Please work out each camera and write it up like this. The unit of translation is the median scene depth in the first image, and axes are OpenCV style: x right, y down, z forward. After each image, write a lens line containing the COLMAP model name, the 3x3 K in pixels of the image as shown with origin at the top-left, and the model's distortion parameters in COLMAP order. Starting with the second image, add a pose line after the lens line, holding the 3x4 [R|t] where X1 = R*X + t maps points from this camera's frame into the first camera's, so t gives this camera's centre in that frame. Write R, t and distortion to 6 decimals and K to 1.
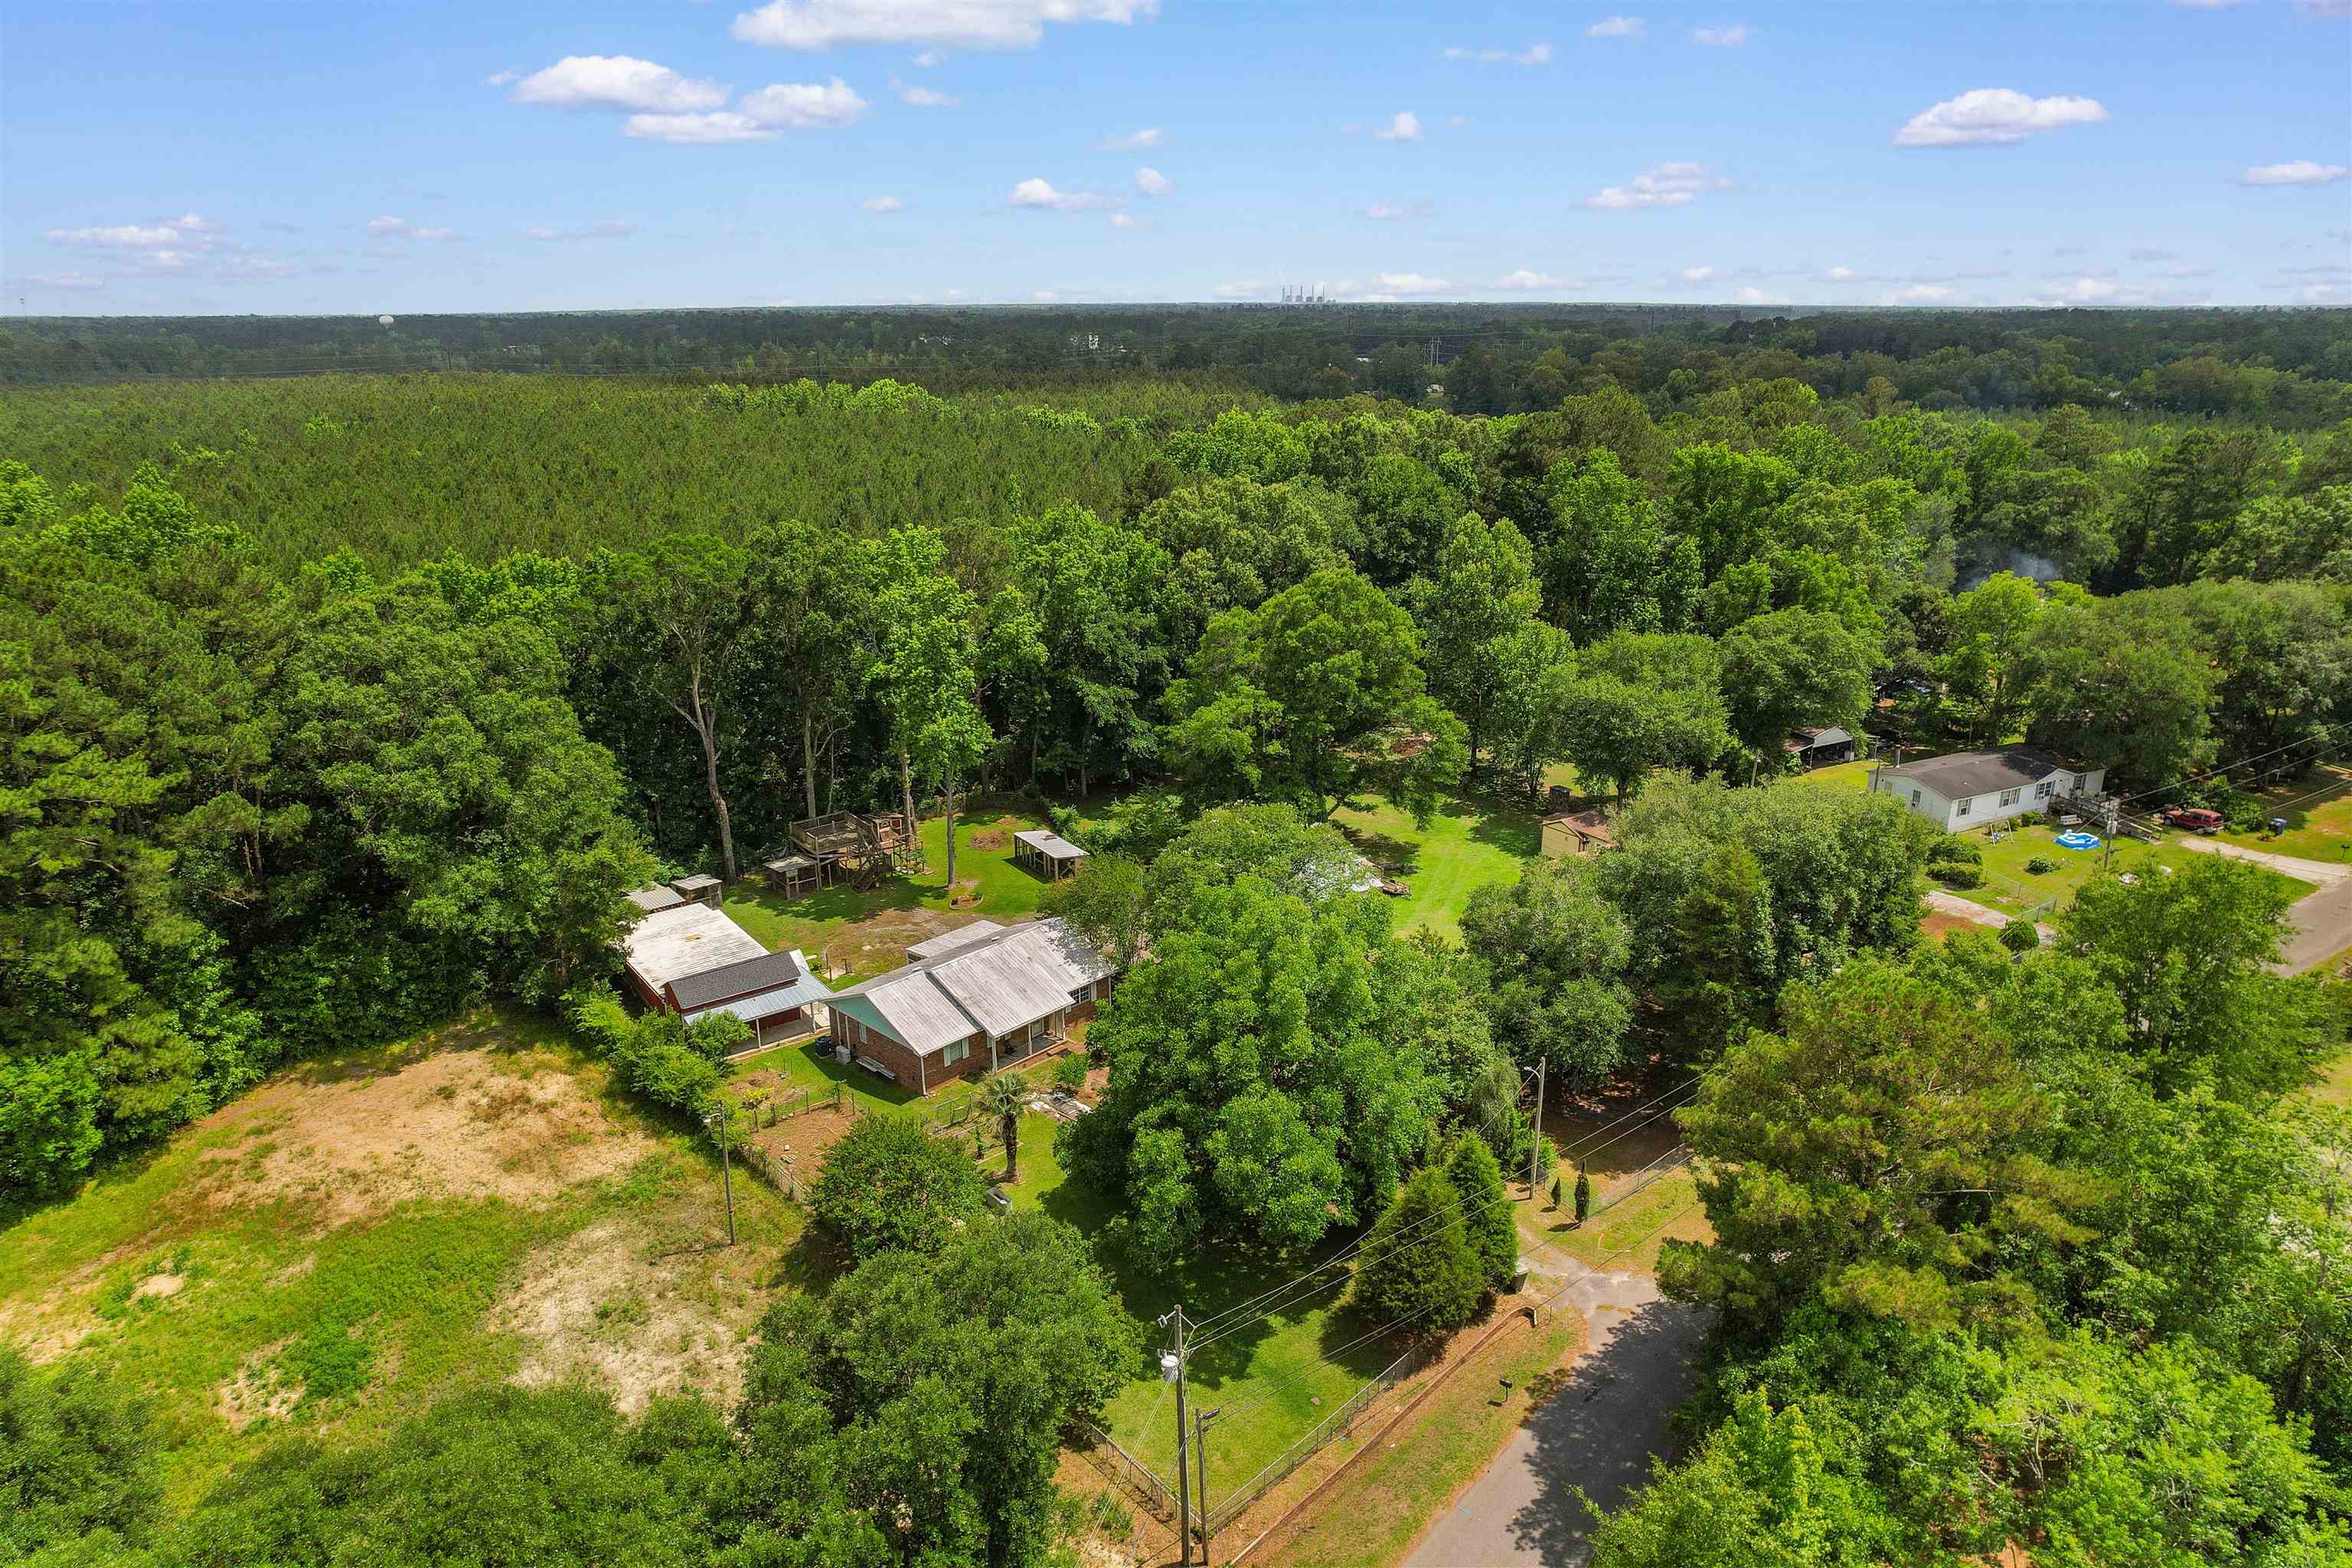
lens RADIAL K [[1490.7, 0, 1186.0], [0, 1490.7, 813.4], [0, 0, 1]] dist [-0.082250, 0.071076]
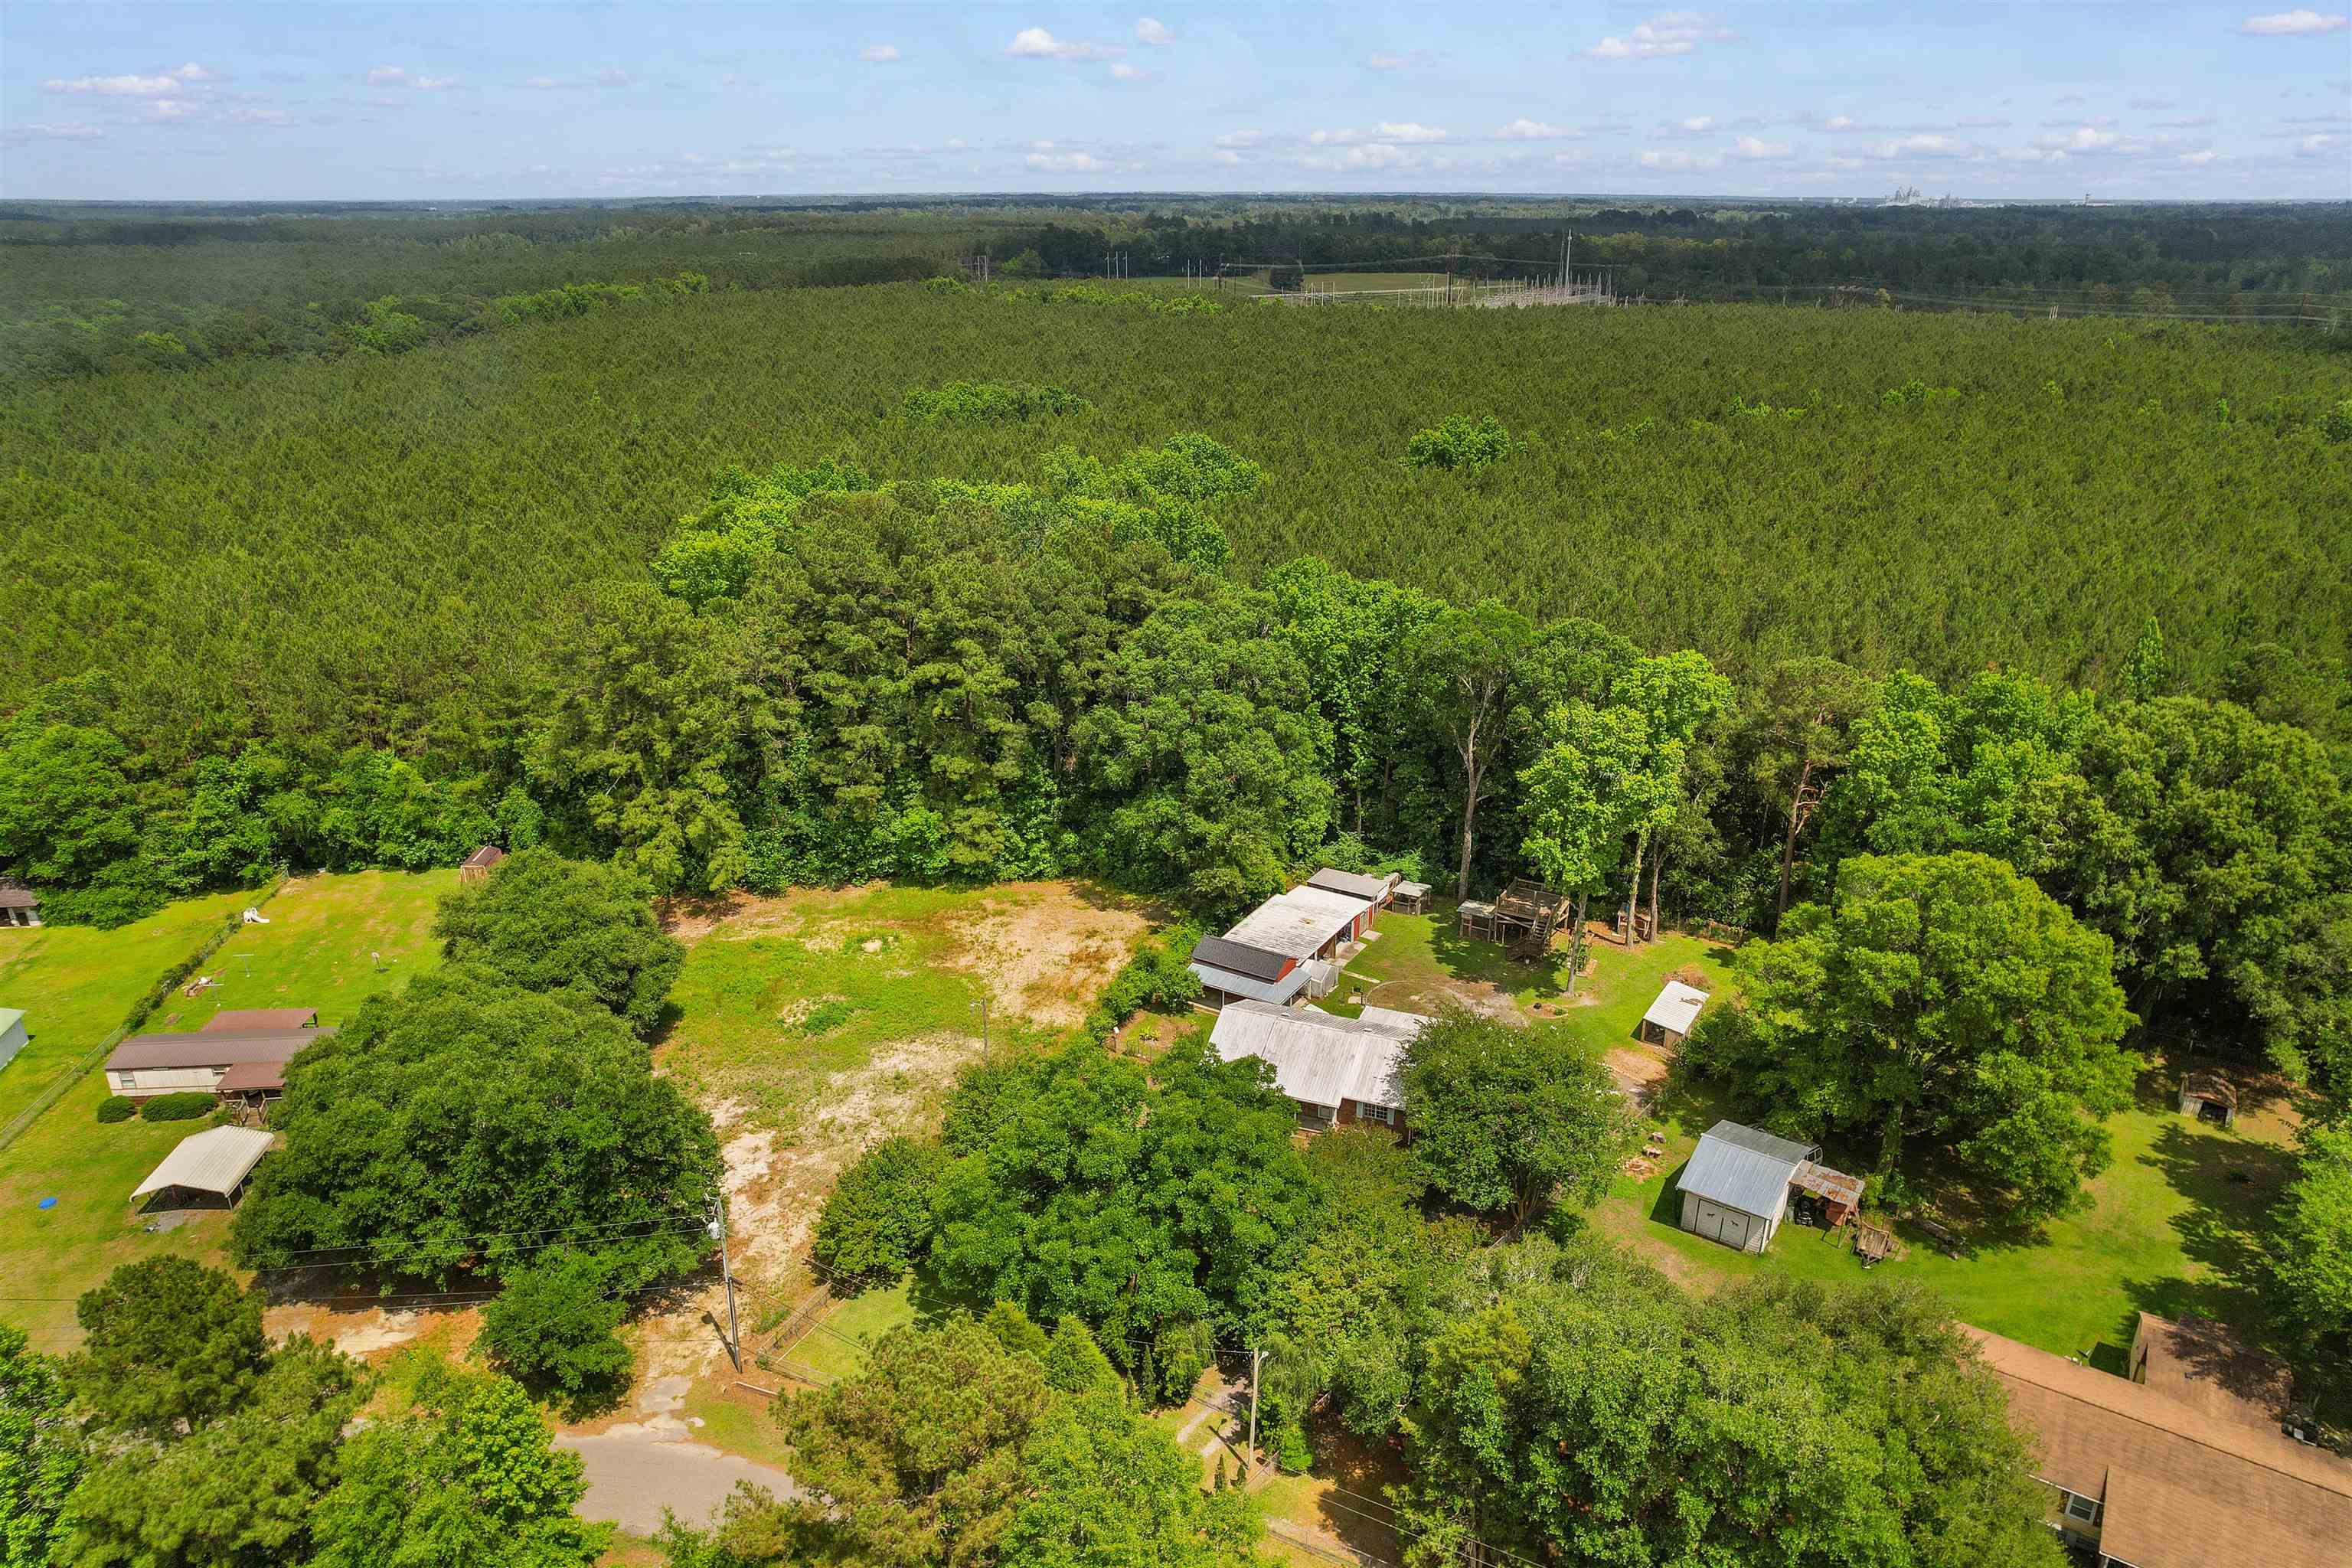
lens RADIAL K [[1490.7, 0, 1186.0], [0, 1490.7, 813.4], [0, 0, 1]] dist [-0.082250, 0.071076]
pose [[0.387303, 0.359755, -0.848866, 0.763060], [-0.305301, 0.918824, 0.250107, -0.325857], [0.869935, 0.162293, 0.465697, 0.356305]]
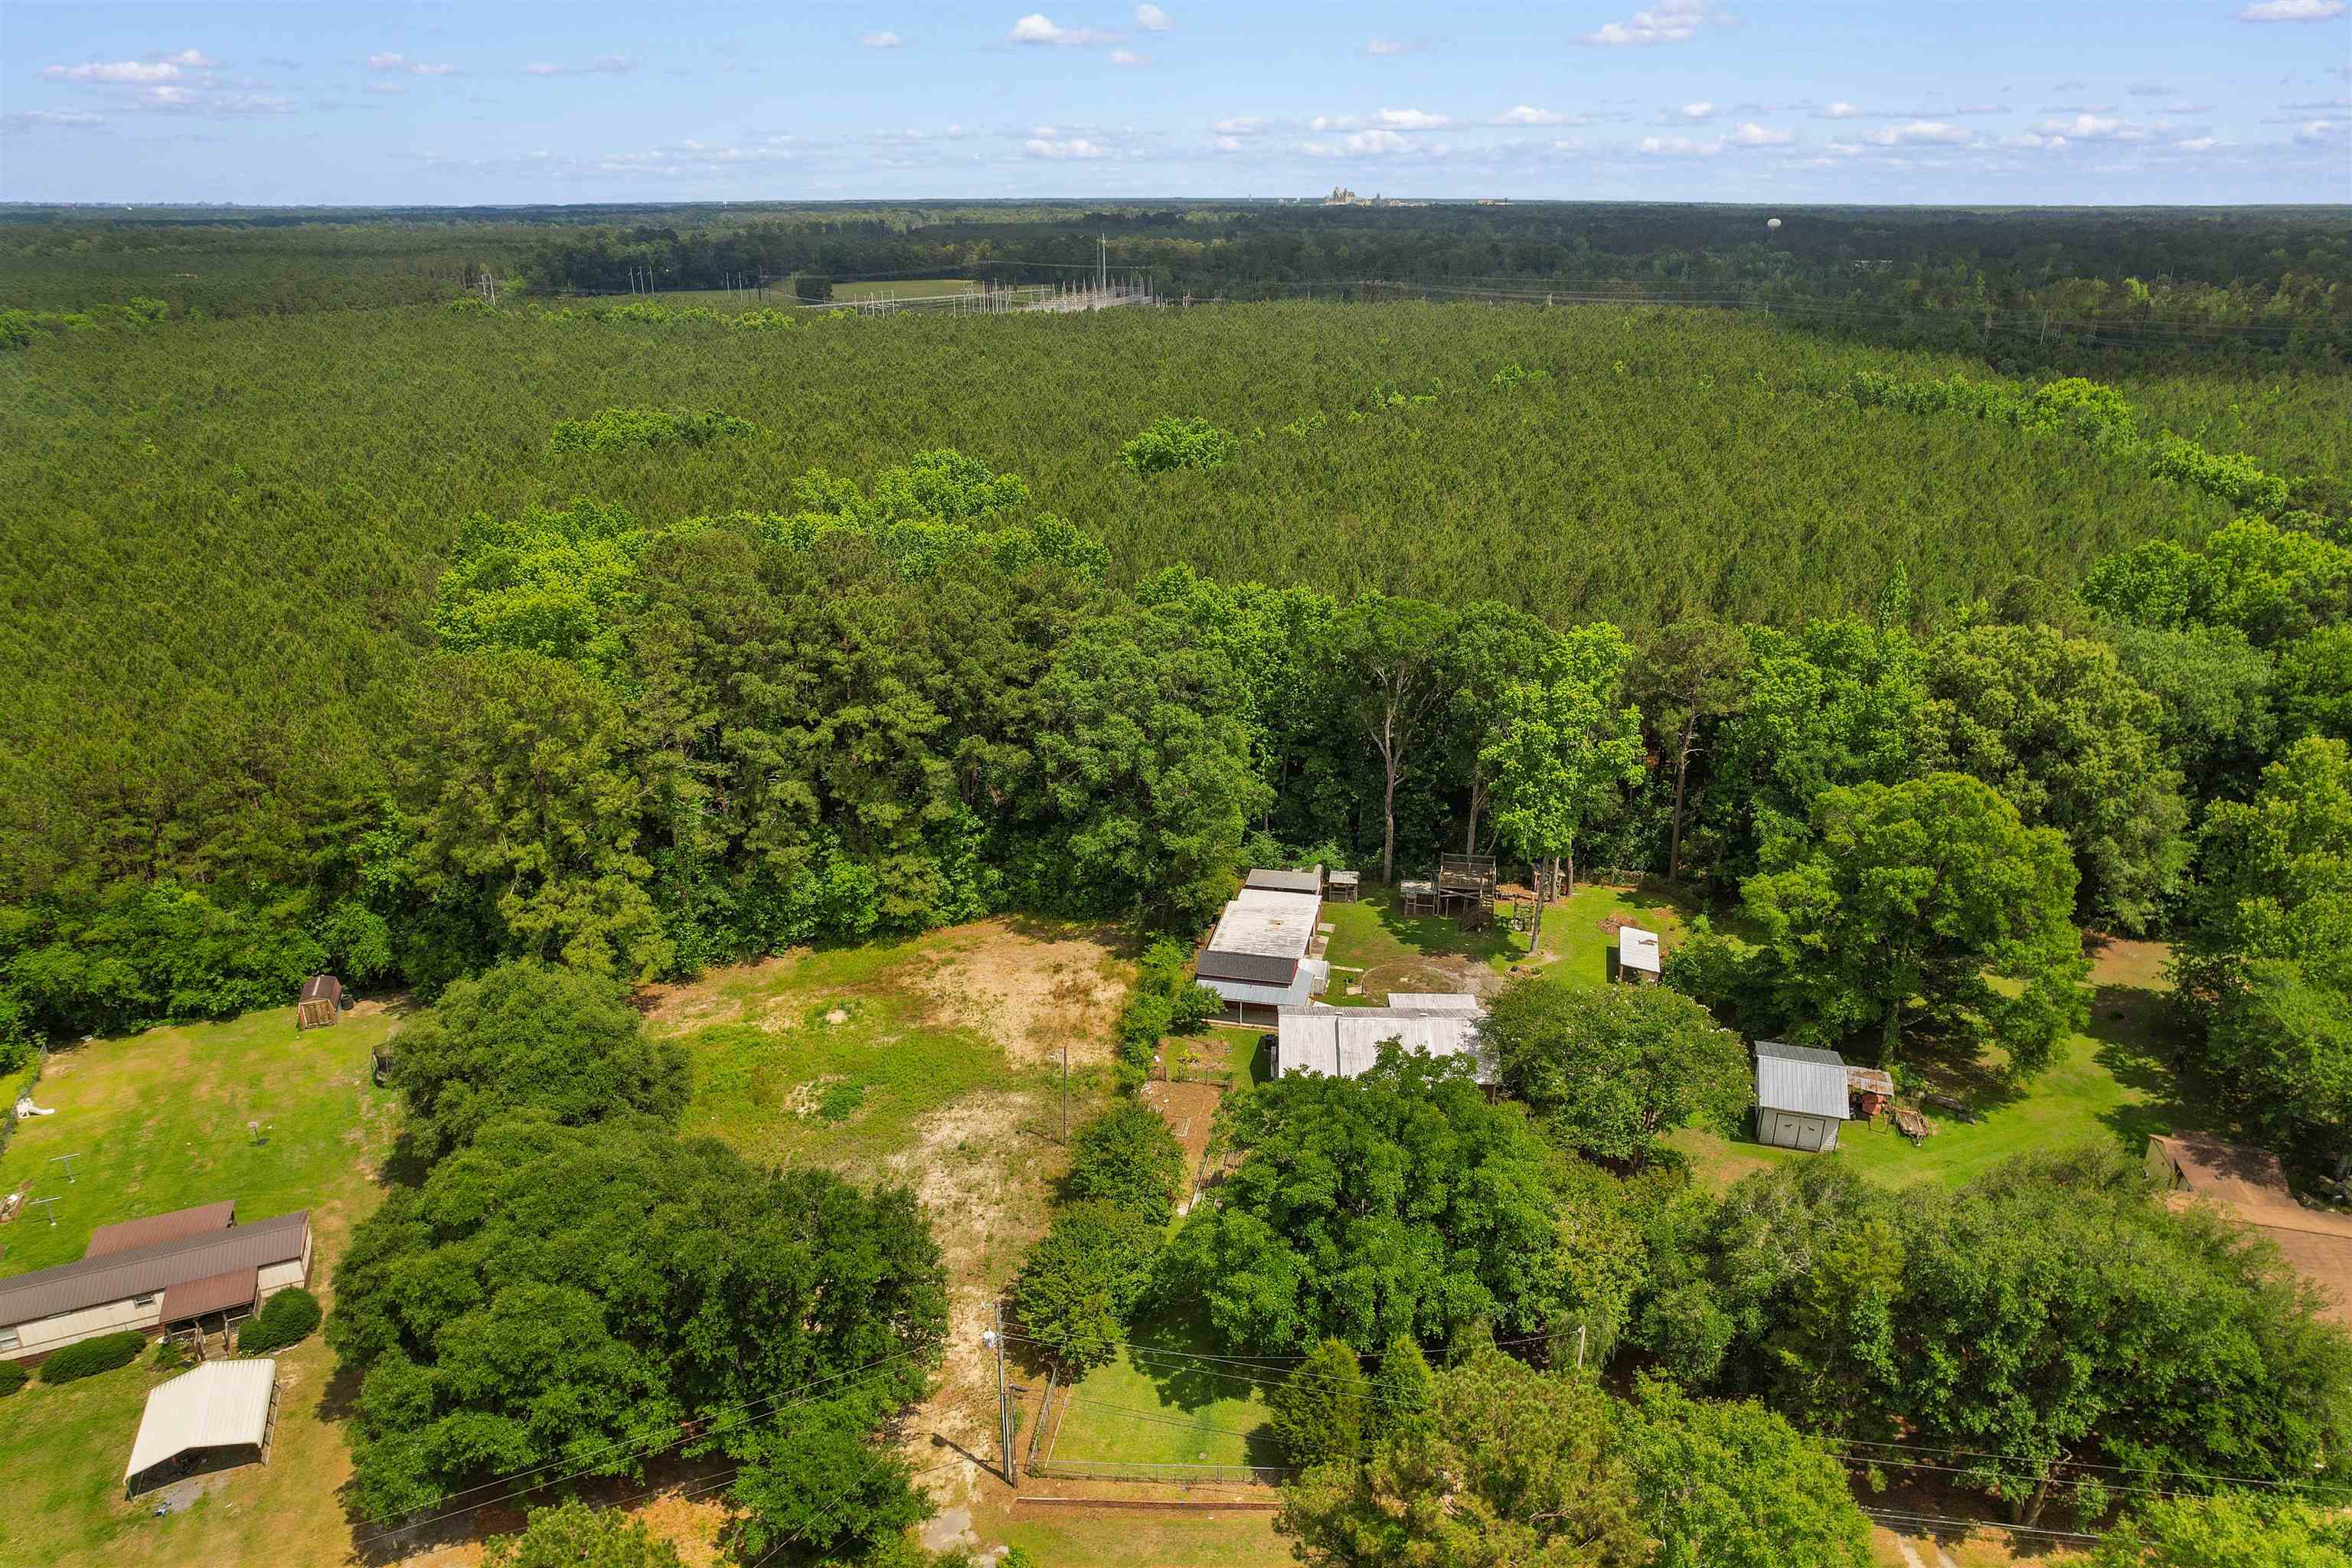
lens RADIAL K [[1490.7, 0, 1186.0], [0, 1490.7, 813.4], [0, 0, 1]] dist [-0.082250, 0.071076]
pose [[0.661604, 0.289892, -0.691551, 0.538164], [-0.248469, 0.954899, 0.162577, -0.220888], [0.707491, 0.064267, 0.703794, 0.051476]]
